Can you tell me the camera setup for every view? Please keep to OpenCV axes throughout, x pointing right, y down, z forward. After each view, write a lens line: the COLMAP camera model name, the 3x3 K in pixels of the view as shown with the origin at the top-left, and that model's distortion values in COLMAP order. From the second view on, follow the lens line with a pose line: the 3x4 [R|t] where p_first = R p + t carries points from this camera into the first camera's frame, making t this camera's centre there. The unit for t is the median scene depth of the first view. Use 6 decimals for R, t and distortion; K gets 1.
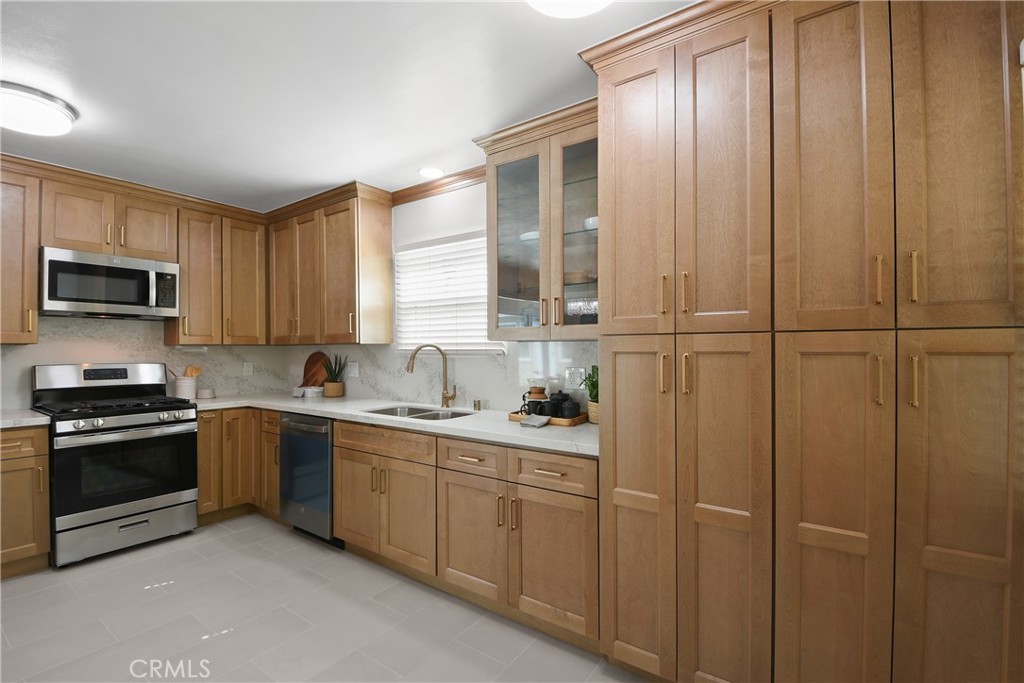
lens RADIAL K [[461.9, 0, 512.9], [0, 461.9, 351.8], [0, 0, 1]] dist [0.001198, 0.000051]
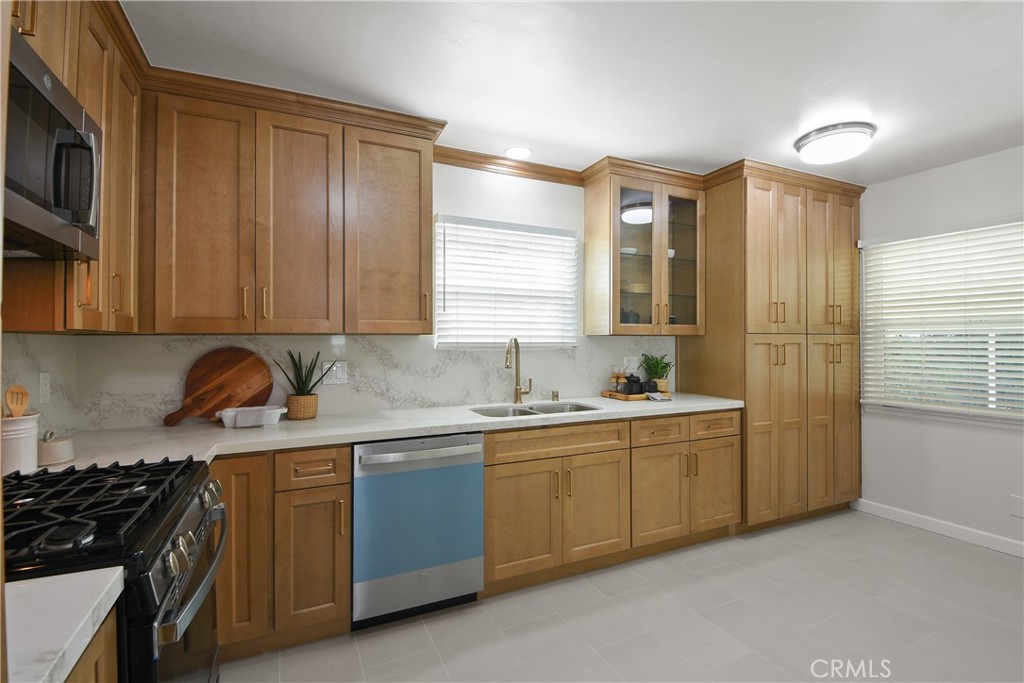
lens RADIAL K [[471.9, 0, 512.0], [0, 471.9, 341.5], [0, 0, 1]] dist [-0.000515, -0.000053]
pose [[0.486292, 0.000262, 0.873797, -1.021213], [0.005744, 0.999977, -0.003497, -0.003660], [-0.873778, 0.006720, 0.486279, 0.551685]]
